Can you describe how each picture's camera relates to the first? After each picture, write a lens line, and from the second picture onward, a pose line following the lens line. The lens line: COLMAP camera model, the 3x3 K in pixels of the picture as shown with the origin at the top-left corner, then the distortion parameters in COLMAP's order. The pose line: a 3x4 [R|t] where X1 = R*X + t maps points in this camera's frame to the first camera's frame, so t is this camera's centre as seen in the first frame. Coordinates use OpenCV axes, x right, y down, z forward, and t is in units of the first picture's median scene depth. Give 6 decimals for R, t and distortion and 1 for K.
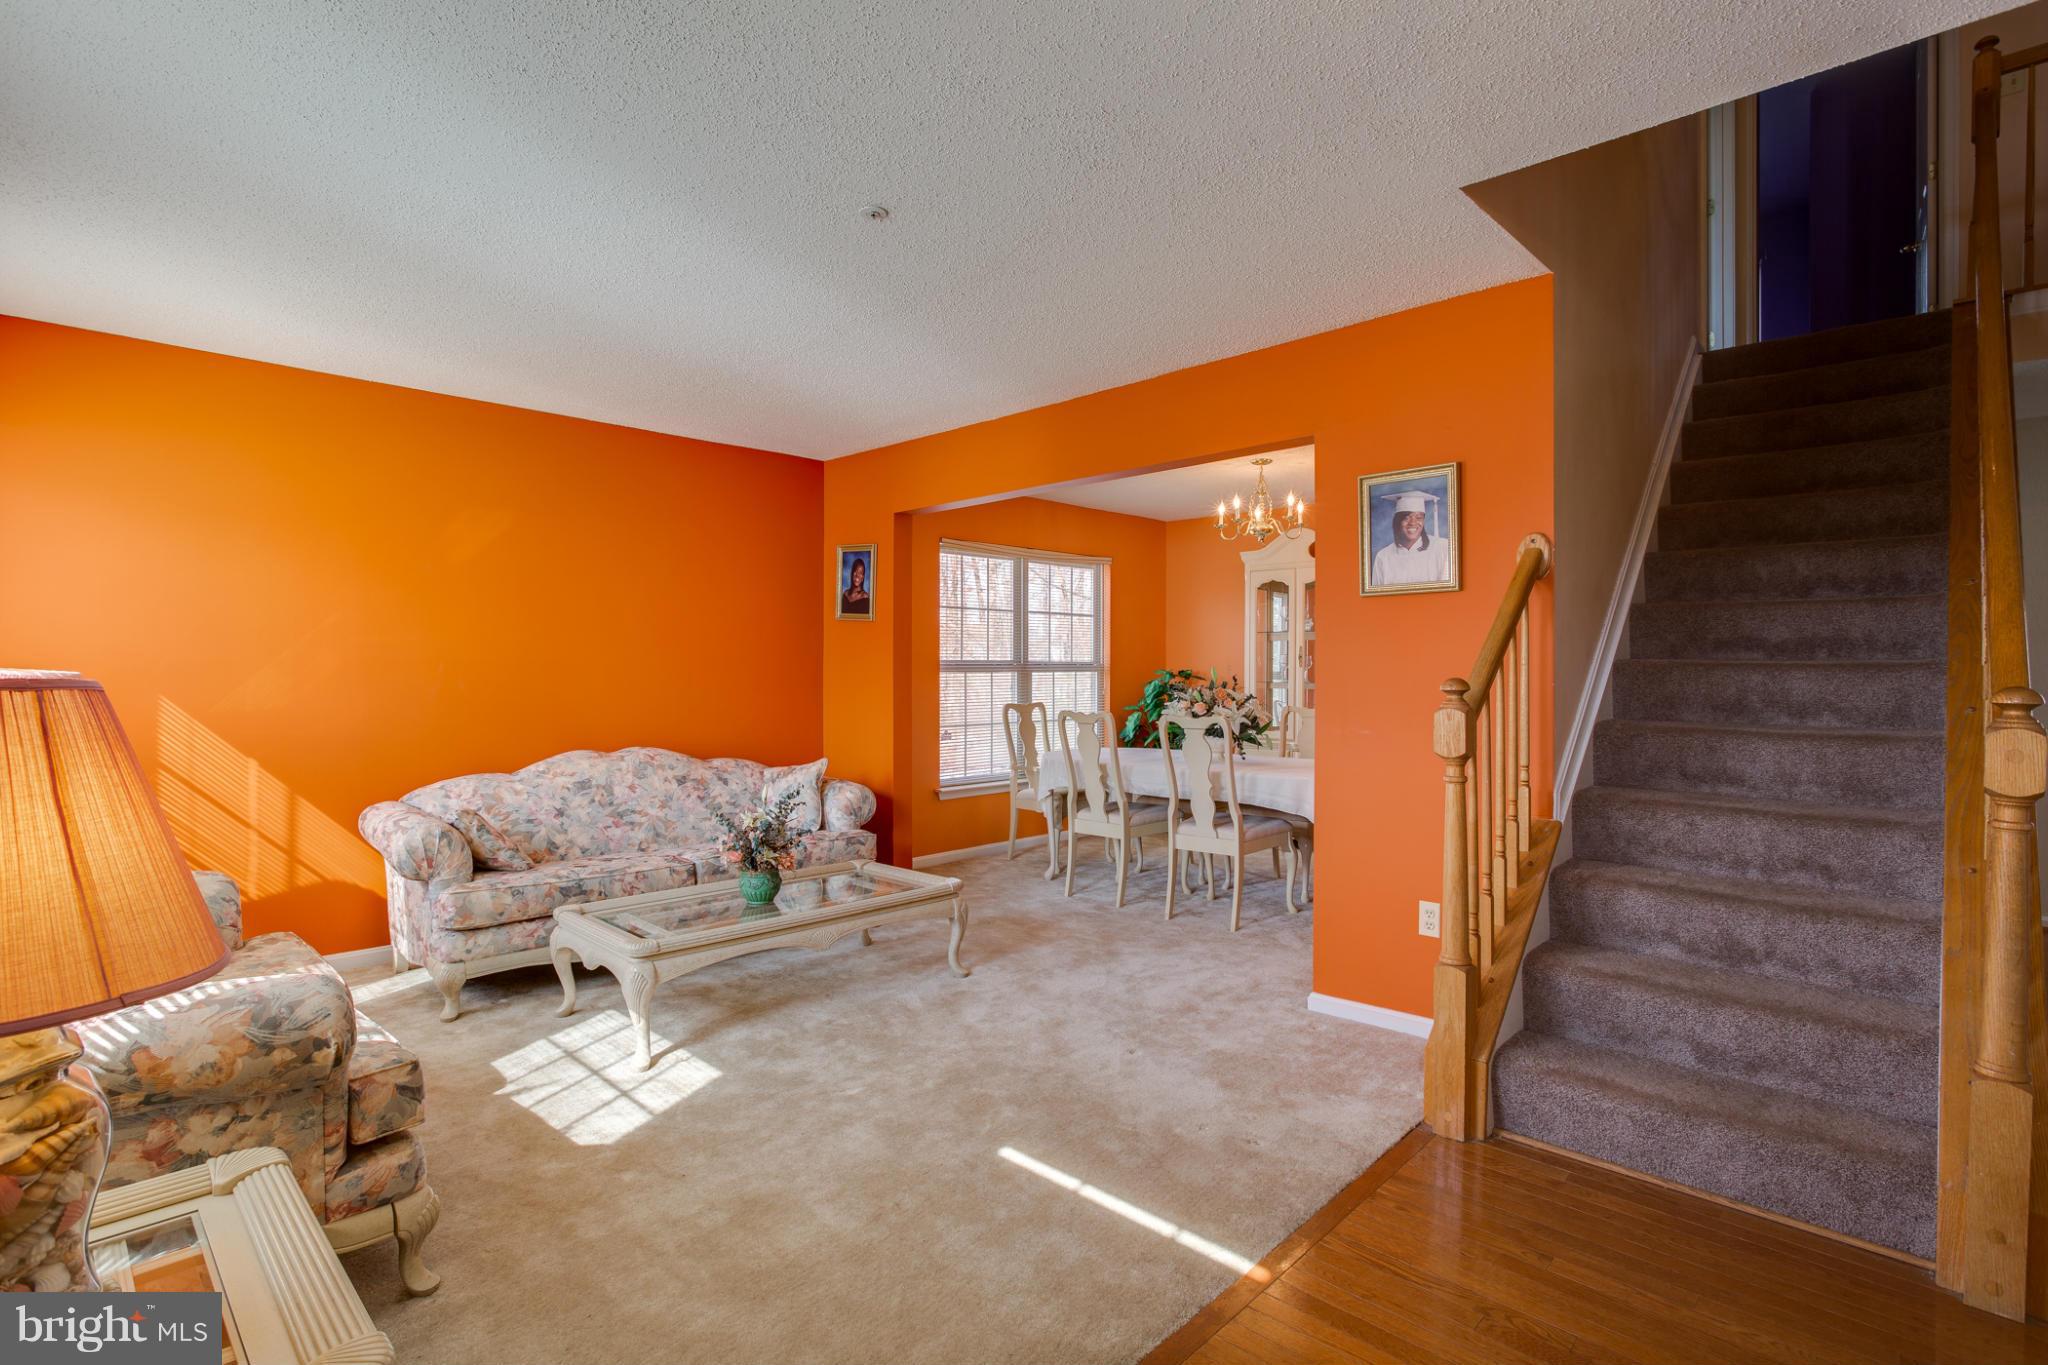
lens RADIAL K [[991.9, 0, 1024.0], [0, 991.9, 682.5], [0, 0, 1]] dist [-0.017700, 0.000321]
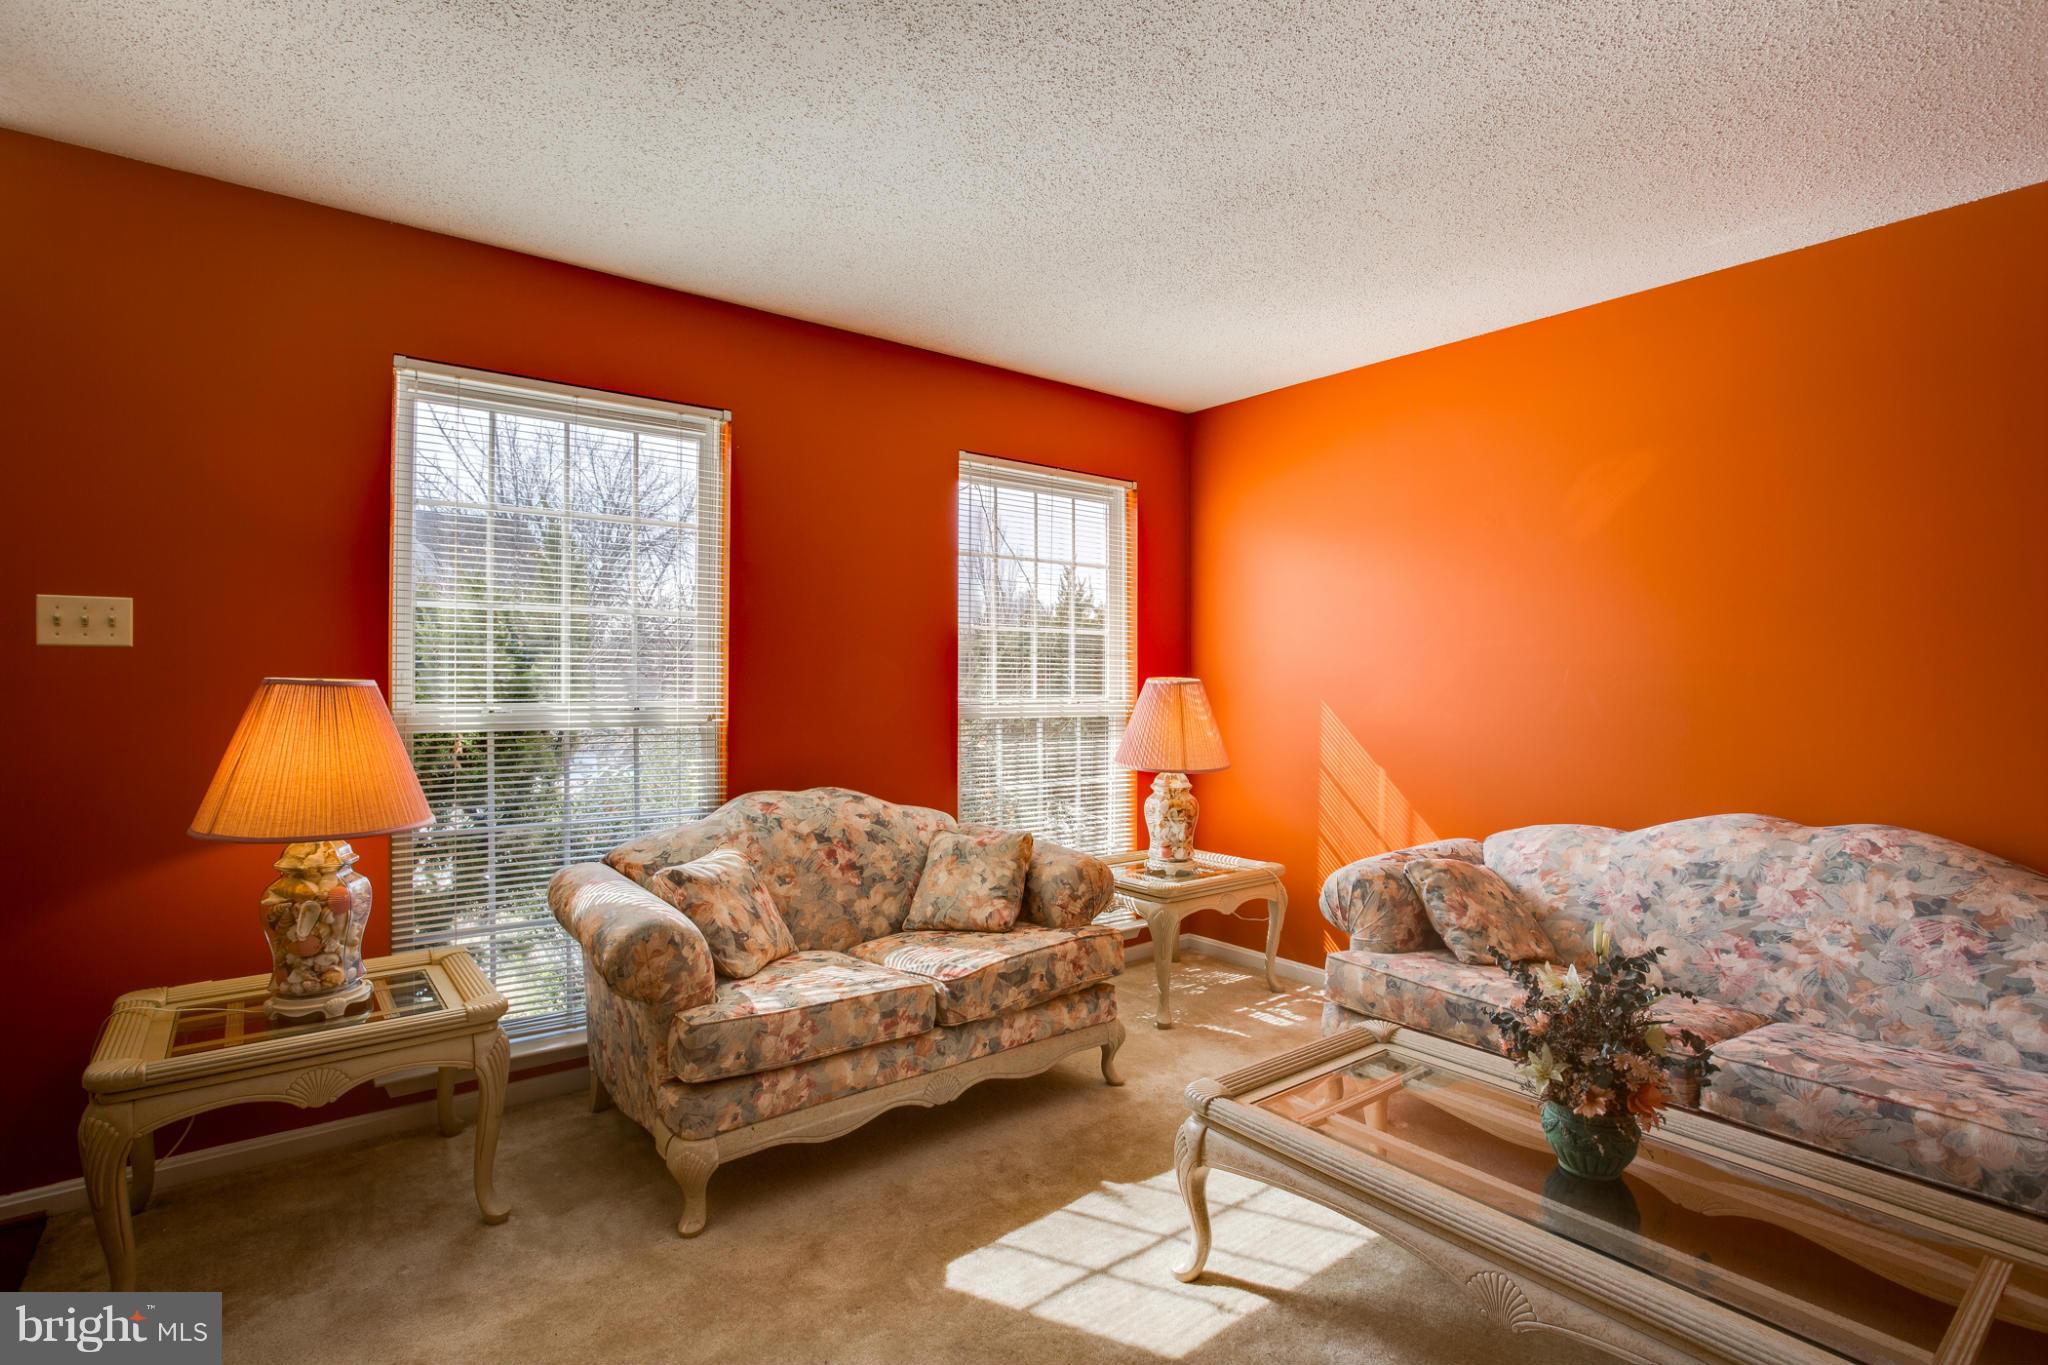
lens RADIAL K [[991.9, 0, 1024.0], [0, 991.9, 682.5], [0, 0, 1]] dist [-0.017700, 0.000321]
pose [[-0.129812, 0.010736, -0.991481, 0.202067], [-0.009765, 0.999879, 0.012105, -0.013981], [0.991491, 0.011253, -0.129691, 0.674287]]
